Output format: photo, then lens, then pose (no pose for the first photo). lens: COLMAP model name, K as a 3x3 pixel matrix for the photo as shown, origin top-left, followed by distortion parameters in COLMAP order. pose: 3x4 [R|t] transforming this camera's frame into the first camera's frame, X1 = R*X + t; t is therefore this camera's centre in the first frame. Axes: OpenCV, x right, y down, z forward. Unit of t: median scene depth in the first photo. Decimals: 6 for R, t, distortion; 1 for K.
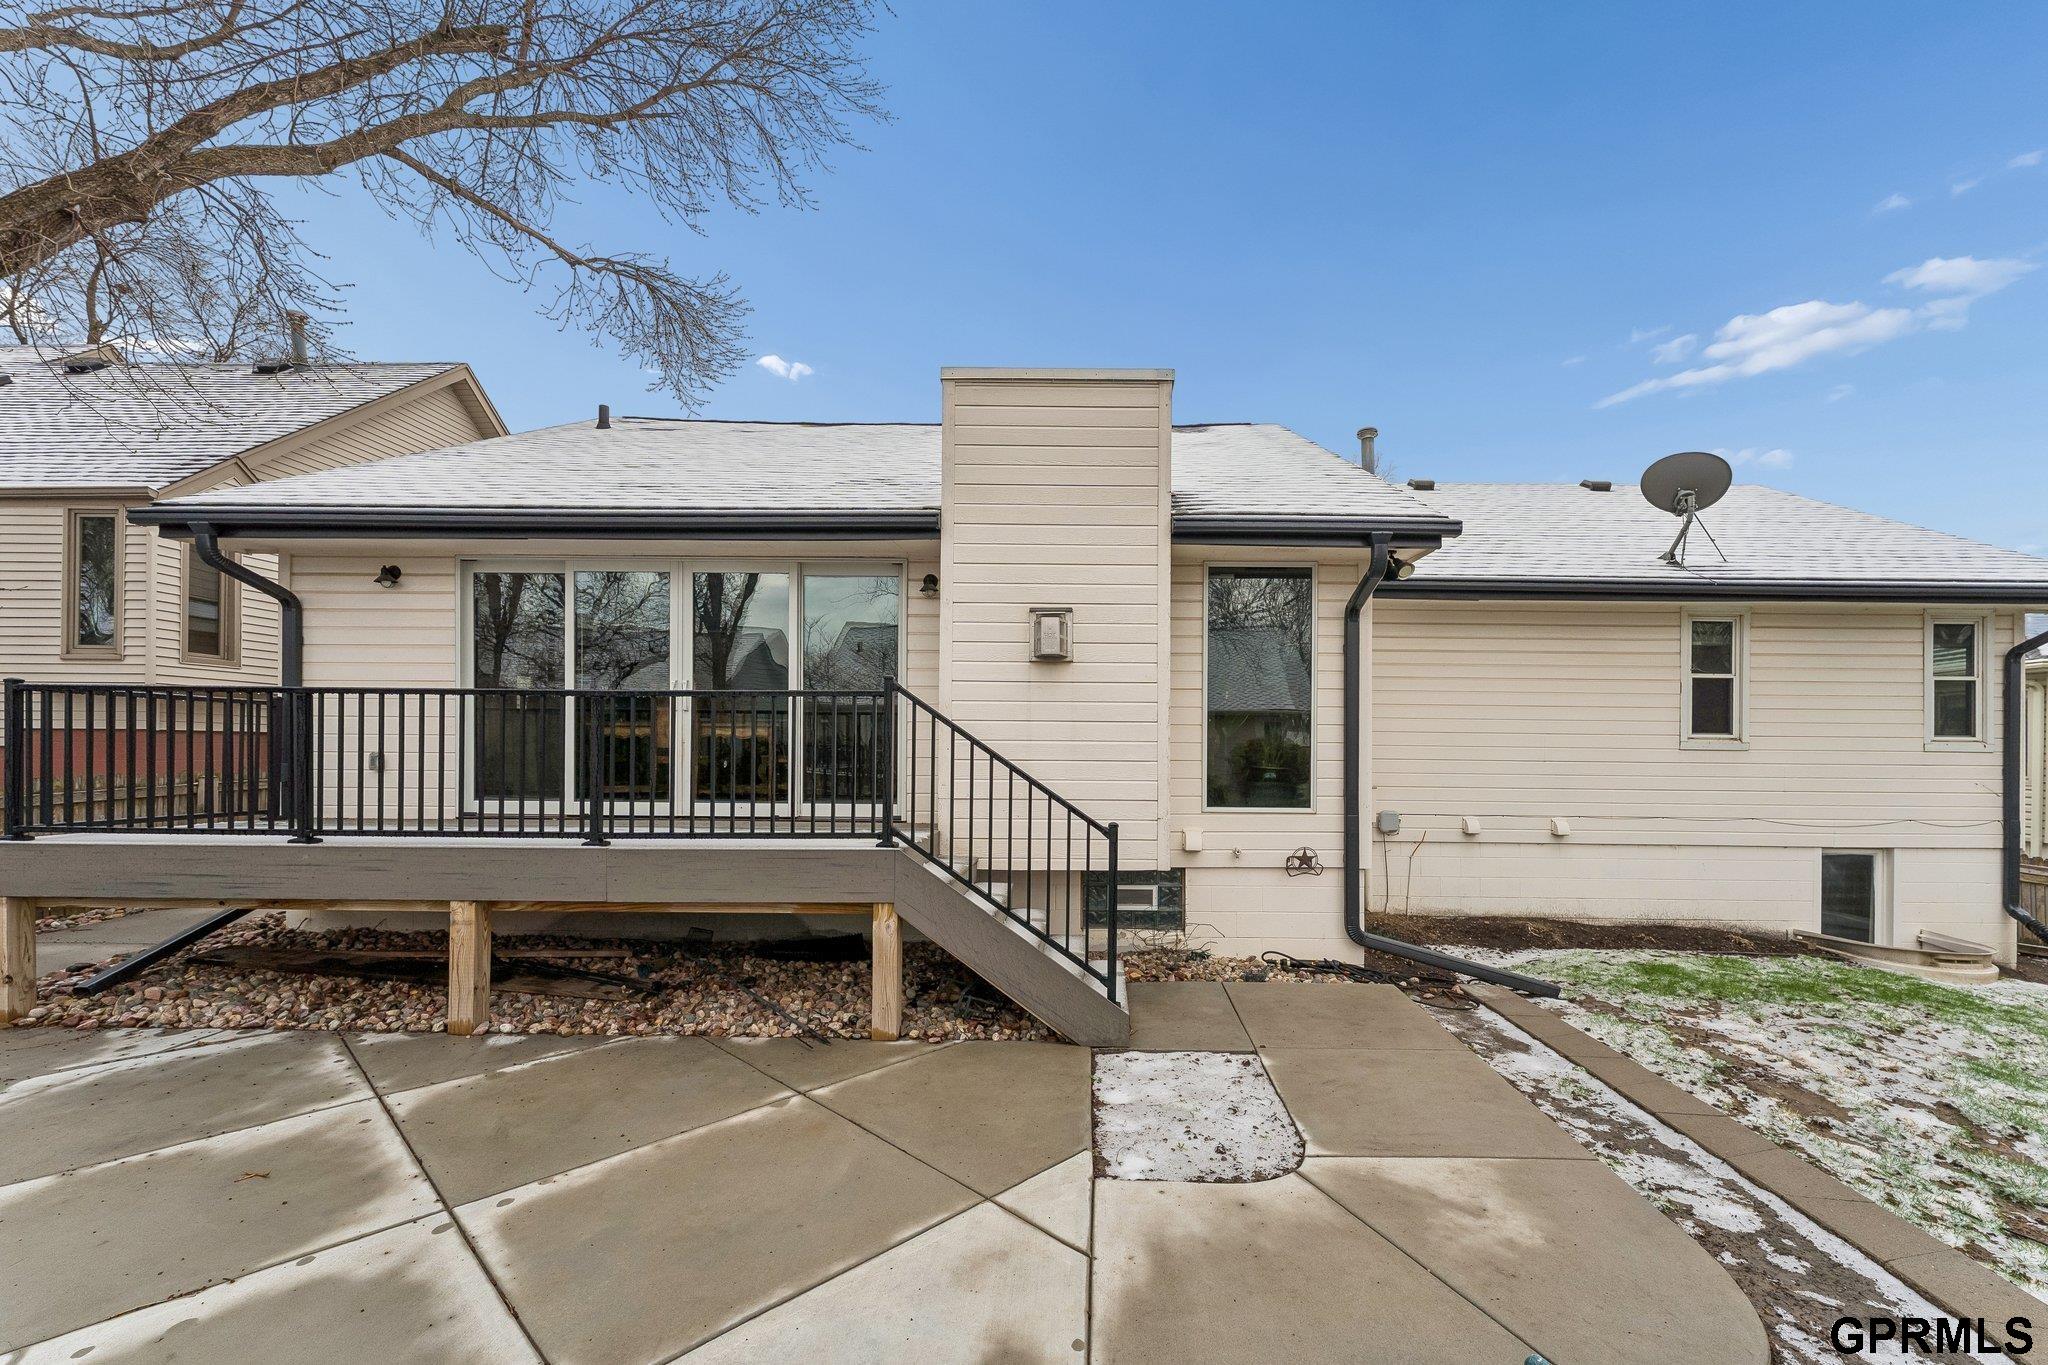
lens RADIAL K [[838.0, 0, 1122.0], [0, 838.0, 748.2], [0, 0, 1]] dist [0.003704, -0.000967]
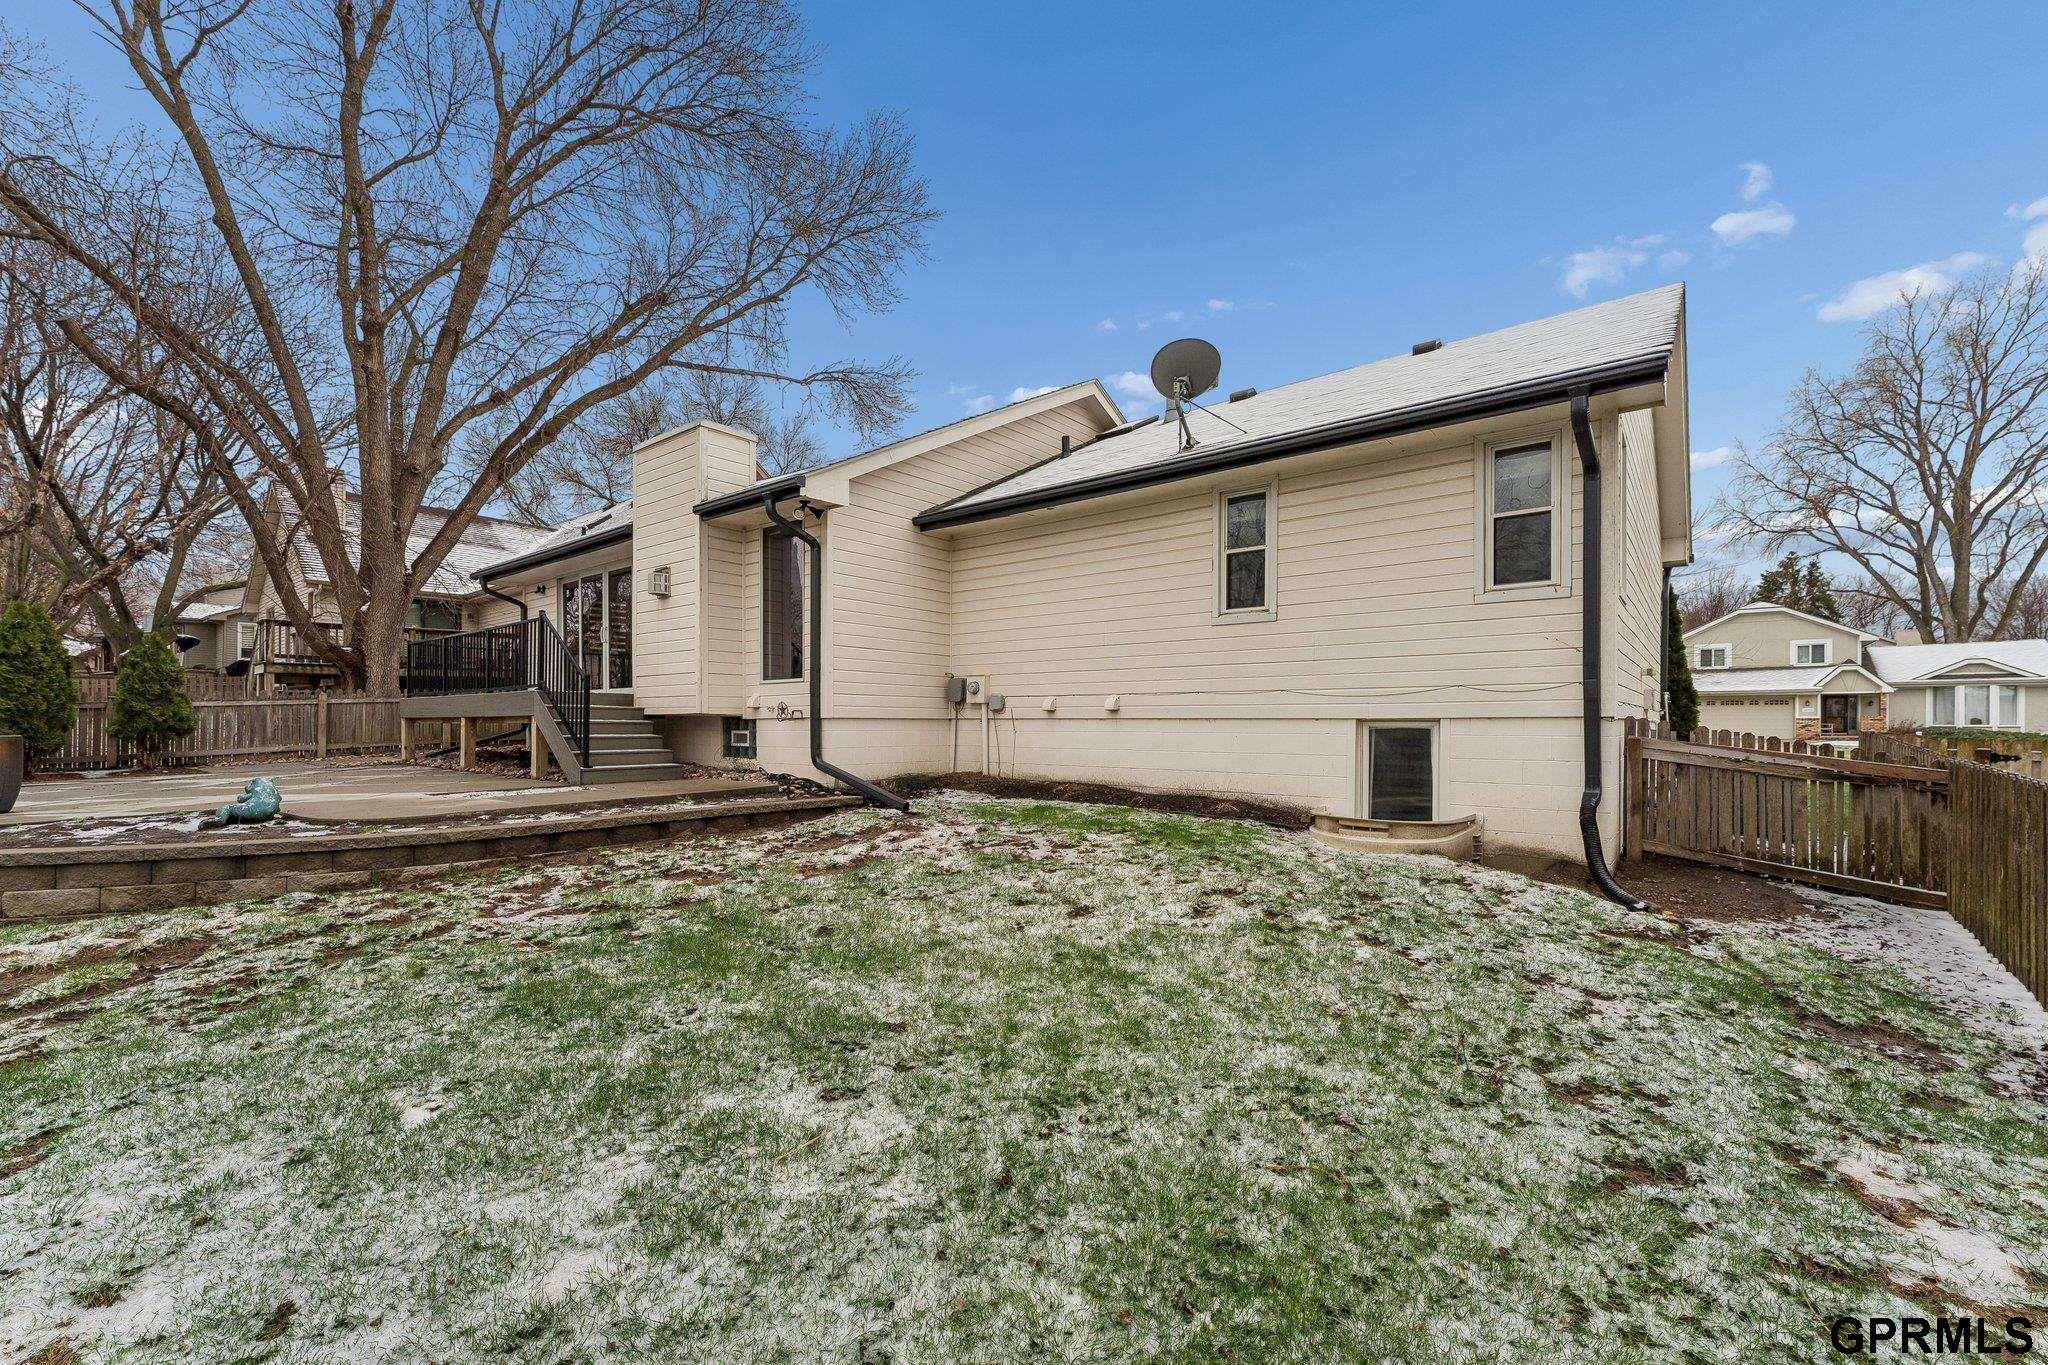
lens RADIAL K [[838.0, 0, 1063.1], [0, 838.0, 714.1], [0, 0, 1]] dist [0.003704, -0.000967]
pose [[0.782204, -0.016218, -0.622812, 1.409910], [0.012472, 0.999868, -0.010373, 0.144348], [0.622898, 0.000346, 0.782303, 0.101548]]
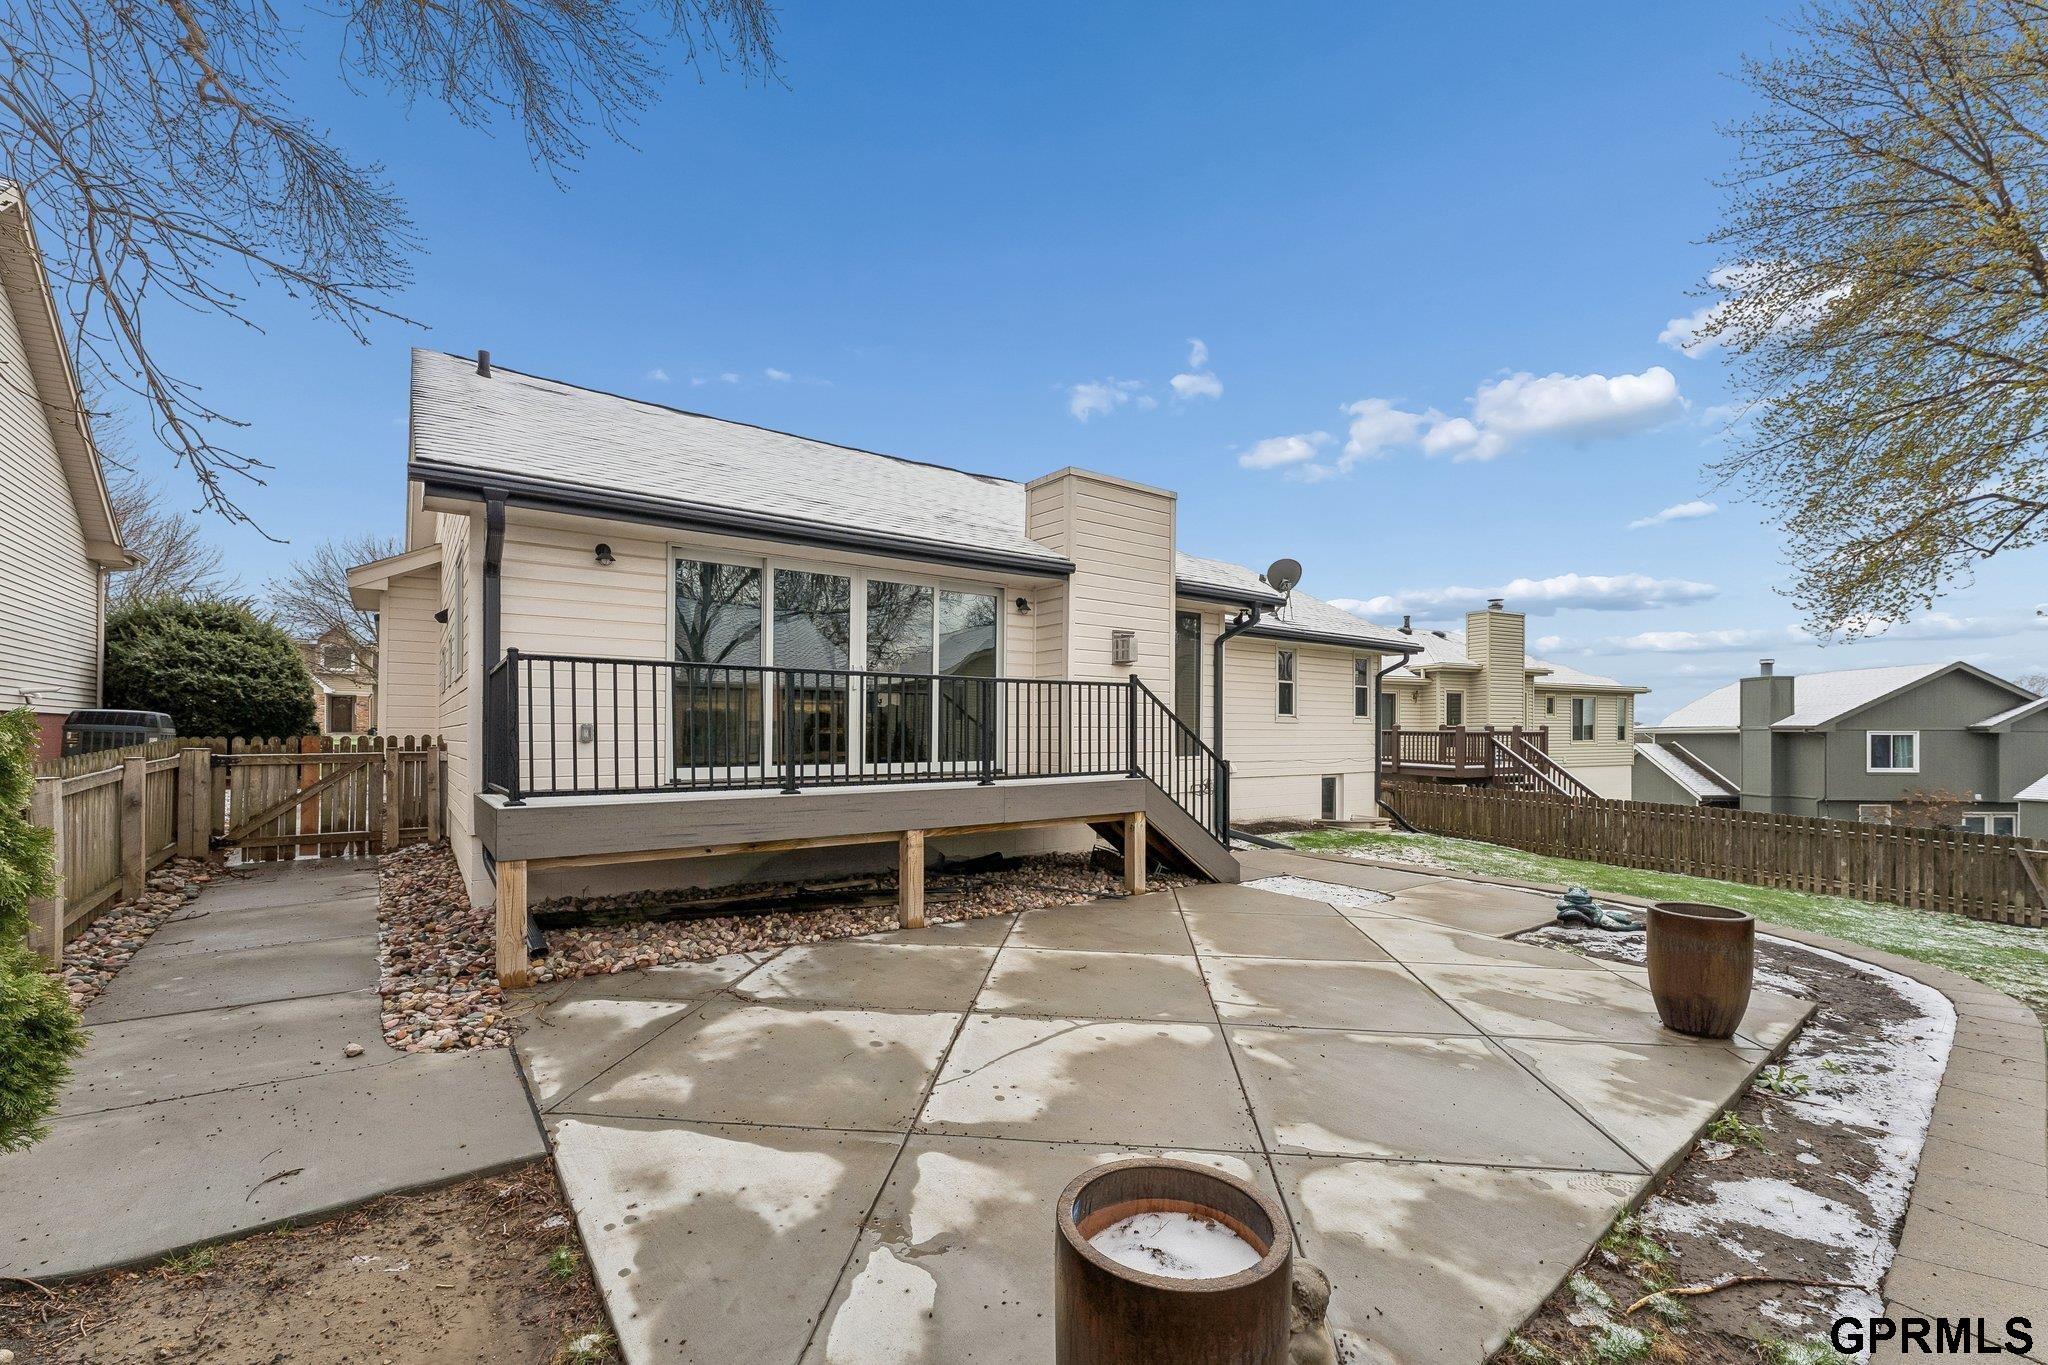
lens RADIAL K [[838.0, 0, 999.8], [0, 838.0, 740.8], [0, 0, 1]] dist [0.003704, -0.000967]
pose [[0.804855, -0.014675, 0.593290, -1.085356], [0.011394, 0.999892, 0.009275, 0.021102], [-0.593363, -0.000705, 0.804935, -0.121937]]
